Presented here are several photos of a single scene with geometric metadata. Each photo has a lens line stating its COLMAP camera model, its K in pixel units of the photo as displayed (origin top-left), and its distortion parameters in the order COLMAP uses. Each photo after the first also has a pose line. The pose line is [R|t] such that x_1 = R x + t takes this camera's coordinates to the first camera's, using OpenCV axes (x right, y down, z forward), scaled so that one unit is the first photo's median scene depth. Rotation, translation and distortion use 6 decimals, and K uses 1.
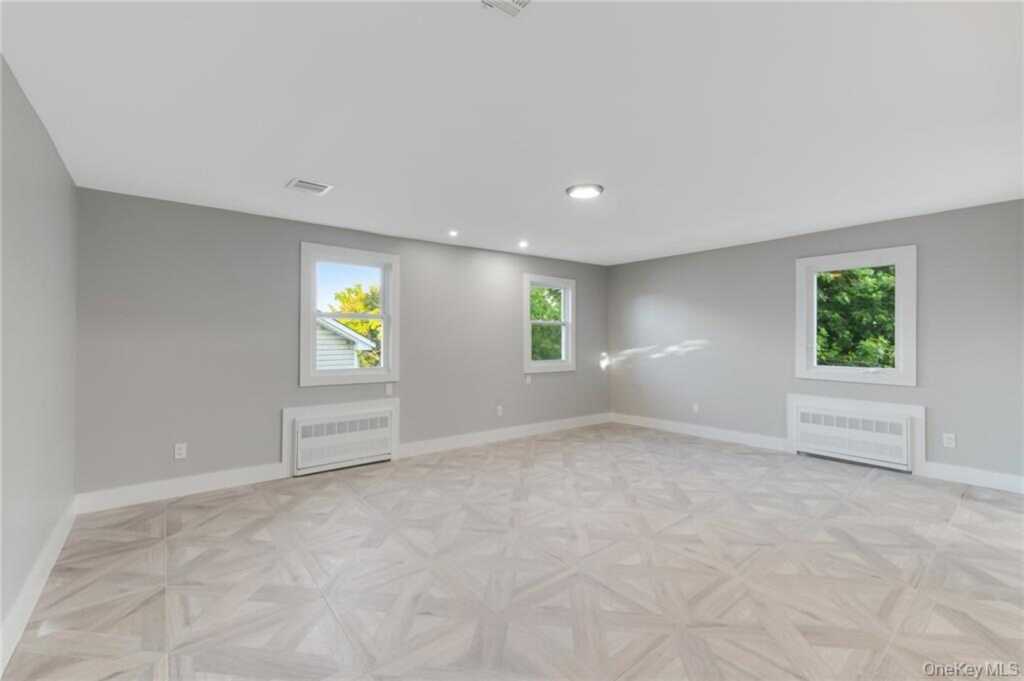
lens RADIAL K [[432.1, 0, 508.3], [0, 432.1, 335.7], [0, 0, 1]] dist [0.003578, 0.000480]
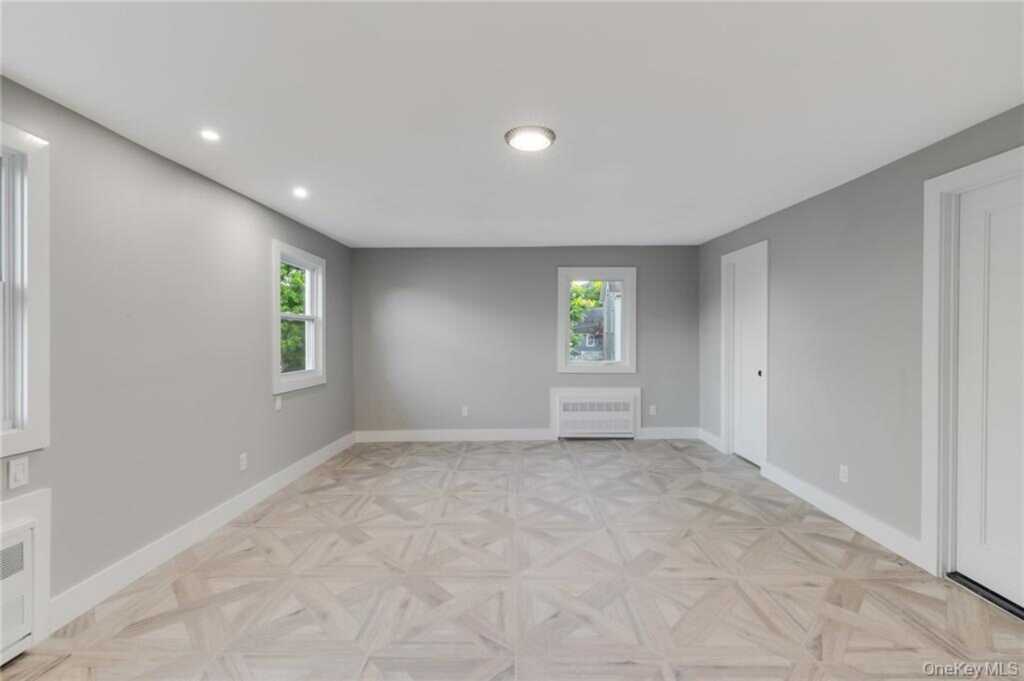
lens RADIAL K [[430.0, 0, 512.0], [0, 430.0, 340.5], [0, 0, 1]] dist [0.000421, -0.000098]
pose [[0.633726, -0.009491, 0.773499, -0.296661], [-0.000324, 0.999921, 0.012534, -0.001509], [-0.773557, -0.008194, 0.633673, 0.409197]]
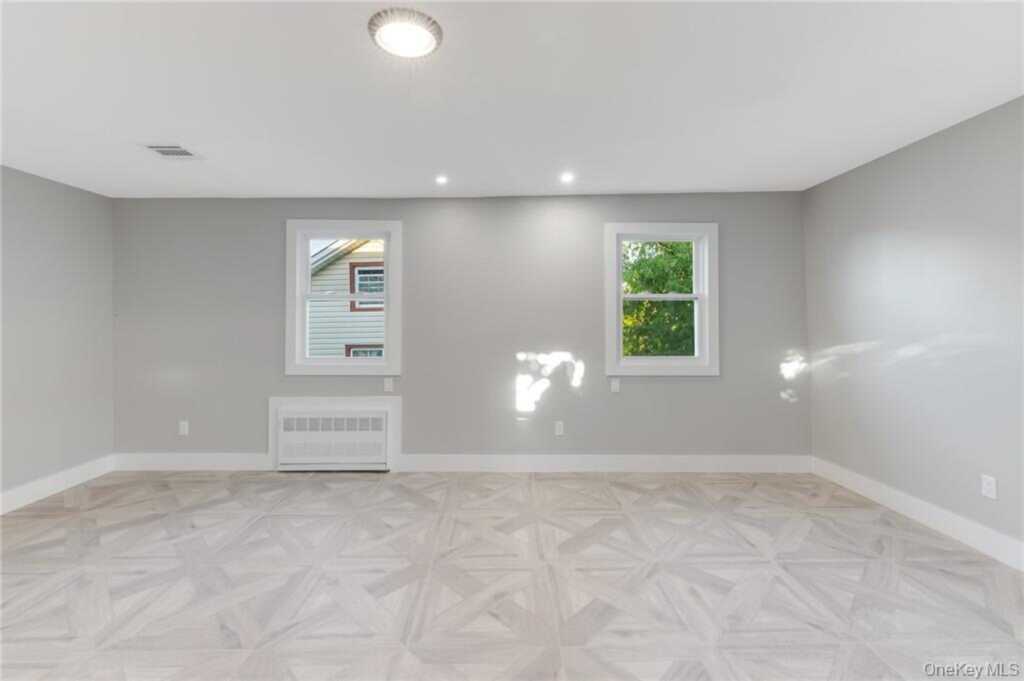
lens RADIAL K [[441.1, 0, 509.8], [0, 441.1, 317.5], [0, 0, 1]] dist [-0.001022, 0.000081]
pose [[0.787688, -0.010724, -0.615981, 0.428767], [0.007348, 0.999941, -0.008012, 0.004495], [0.616030, 0.001784, 0.787720, 0.487300]]
